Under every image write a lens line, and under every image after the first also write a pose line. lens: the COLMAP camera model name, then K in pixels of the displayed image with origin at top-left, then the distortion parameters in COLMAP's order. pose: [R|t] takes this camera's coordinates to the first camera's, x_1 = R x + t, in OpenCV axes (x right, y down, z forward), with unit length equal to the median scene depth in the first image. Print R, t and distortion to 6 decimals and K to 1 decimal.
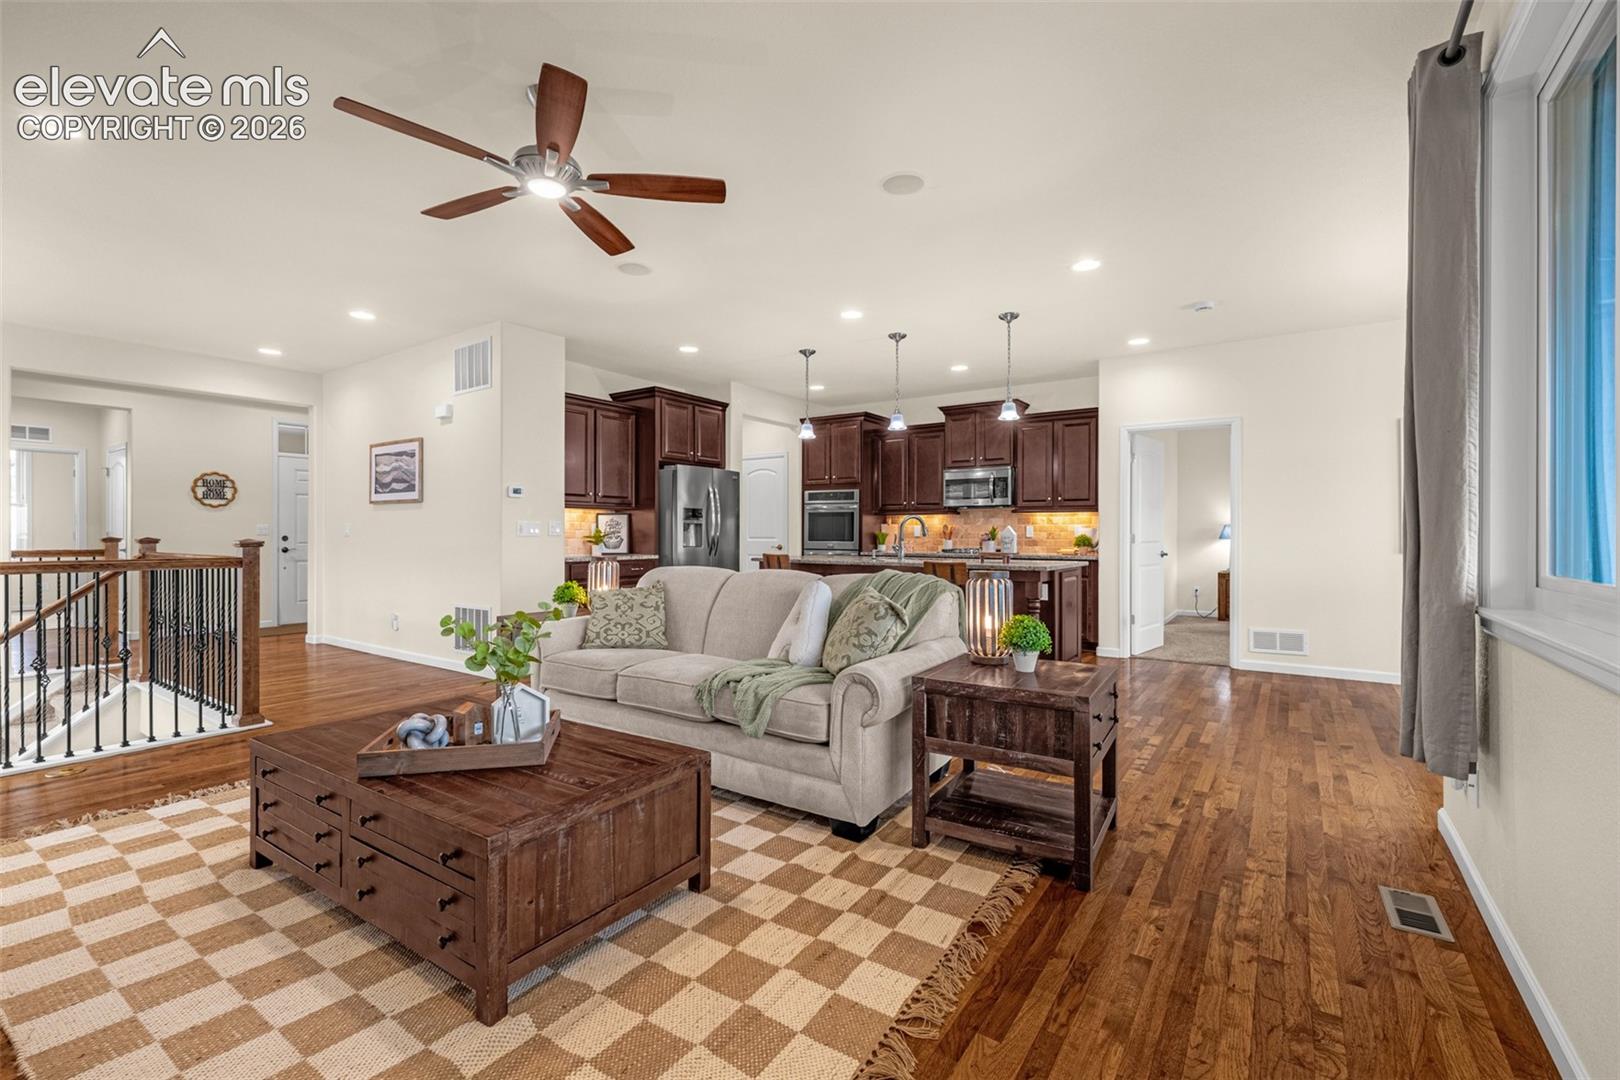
lens RADIAL K [[702.1, 0, 808.5], [0, 702.1, 534.3], [0, 0, 1]] dist [0.004229, -0.000069]
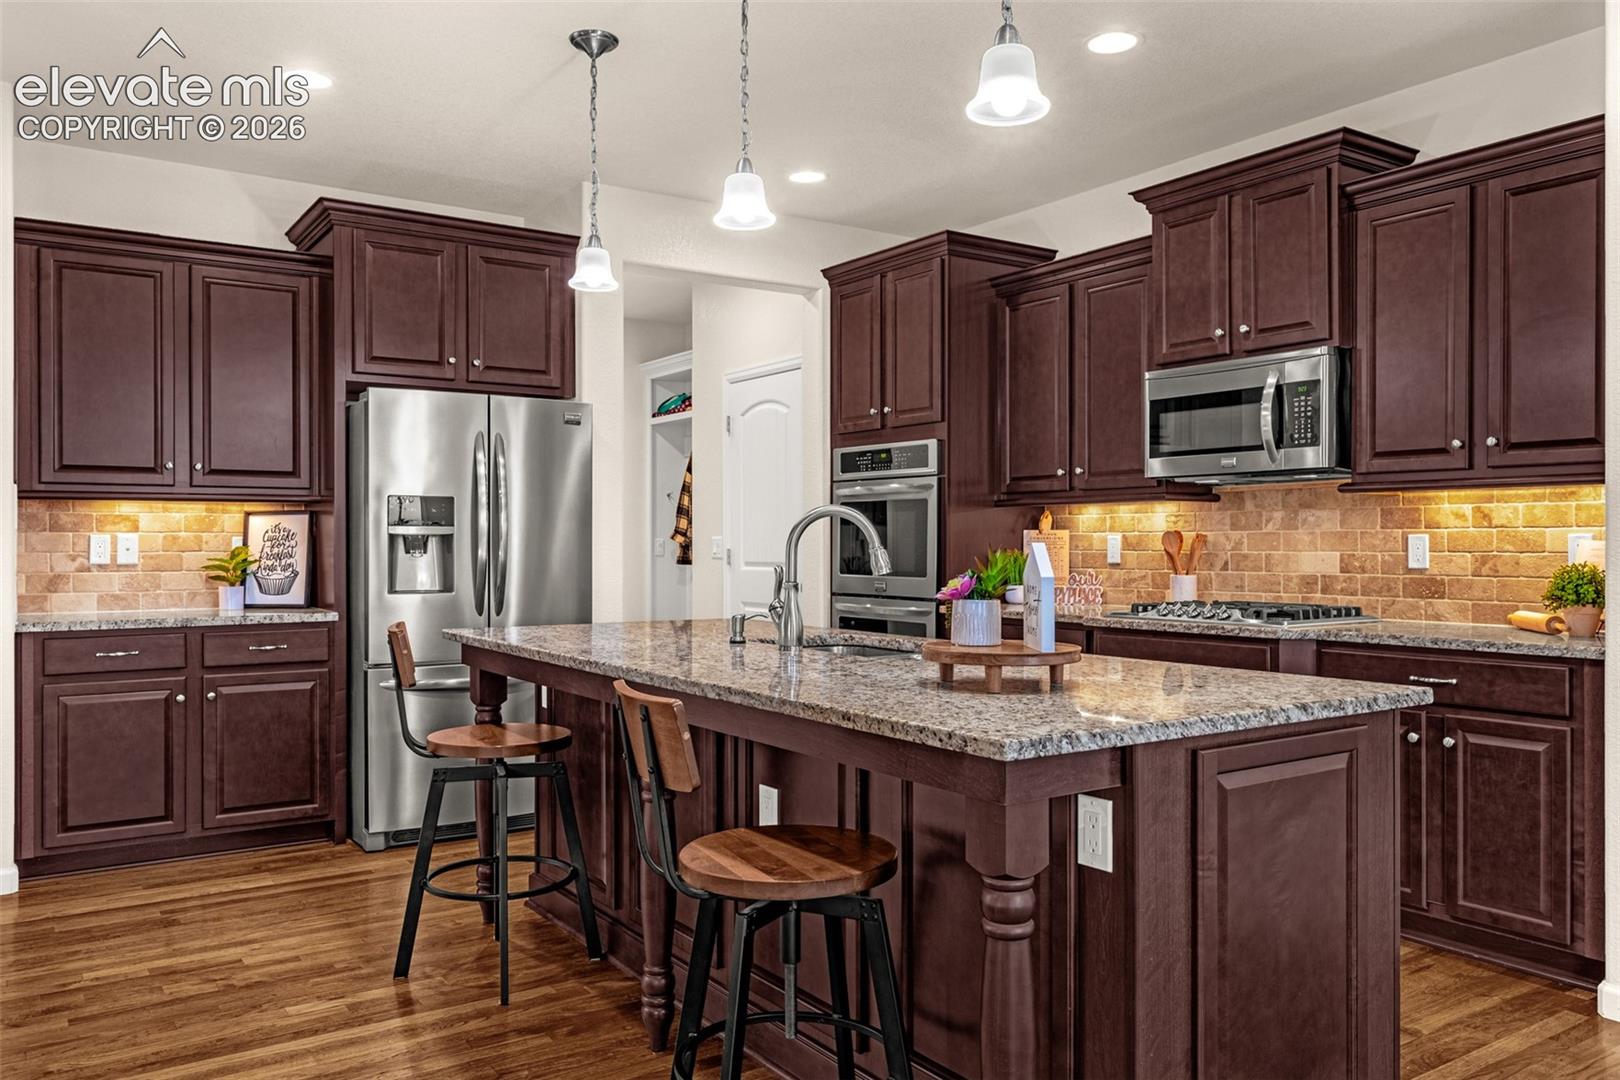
lens RADIAL K [[1199.5, 0, 806.8], [0, 1199.5, 539.6], [0, 0, 1]] dist [0.002424, -0.001524]
pose [[0.928454, -0.004541, -0.371420, 0.237940], [0.003278, 0.999987, -0.004031, -0.007273], [0.371433, 0.002525, 0.928456, 0.362325]]
